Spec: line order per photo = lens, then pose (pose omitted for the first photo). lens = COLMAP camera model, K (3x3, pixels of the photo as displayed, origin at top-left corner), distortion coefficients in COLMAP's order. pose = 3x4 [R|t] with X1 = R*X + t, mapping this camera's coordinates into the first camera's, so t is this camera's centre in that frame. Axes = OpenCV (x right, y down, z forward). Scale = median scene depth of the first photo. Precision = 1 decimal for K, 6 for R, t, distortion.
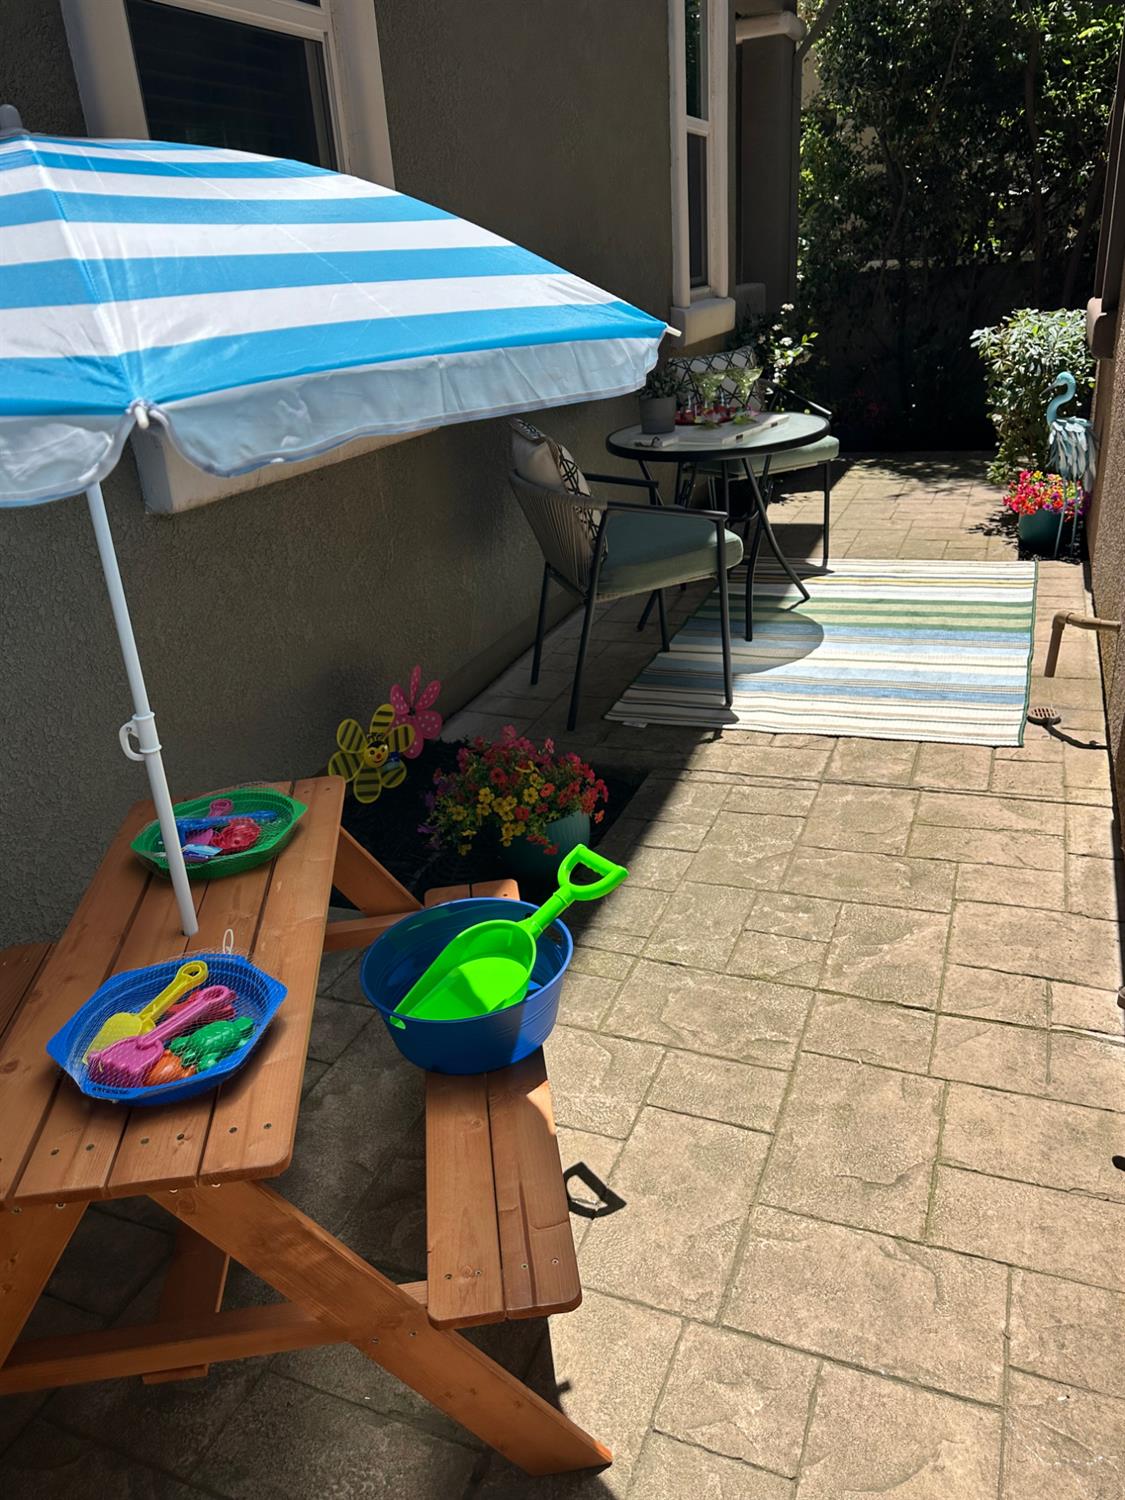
lens RADIAL K [[1076.4, 0, 564.0], [0, 1076.4, 754.2], [0, 0, 1]] dist [0.011860, 0.001914]
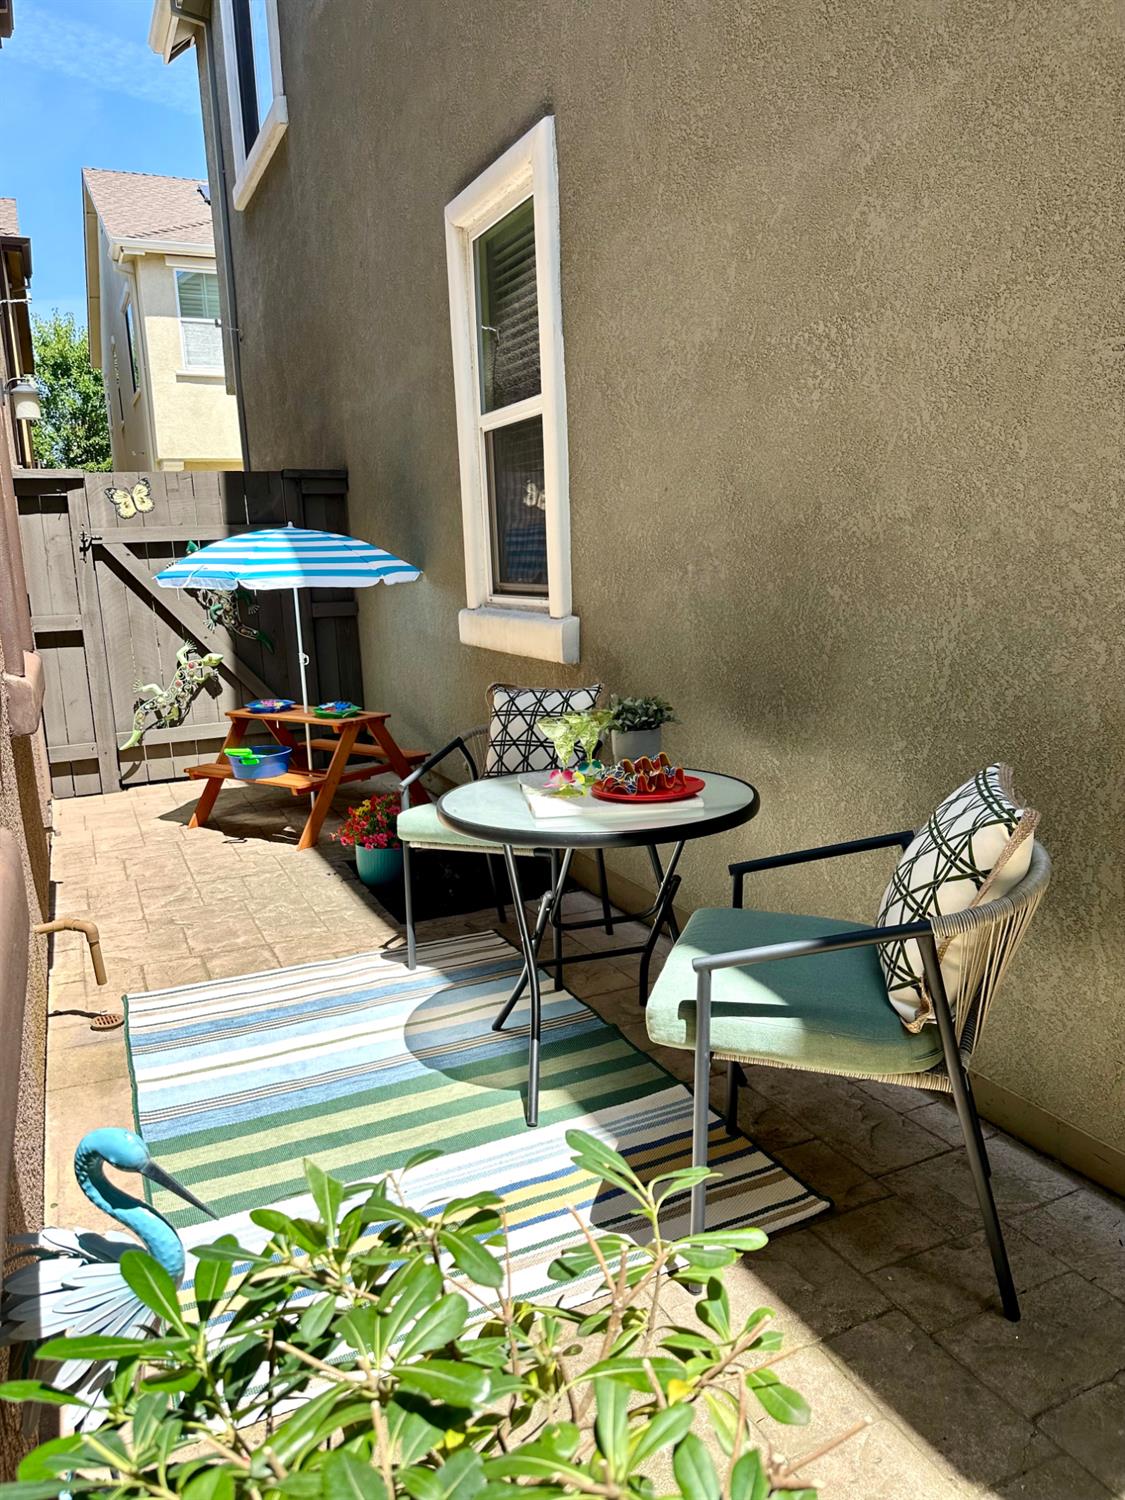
lens RADIAL K [[1043.5, 0, 564.8], [0, 1043.5, 748.5], [0, 0, 1]] dist [-0.002136, -0.000895]
pose [[-0.661488, 0.276142, -0.697266, 0.782902], [-0.199919, 0.831170, 0.518834, -0.864938], [0.722818, 0.482599, -0.494603, 1.691803]]
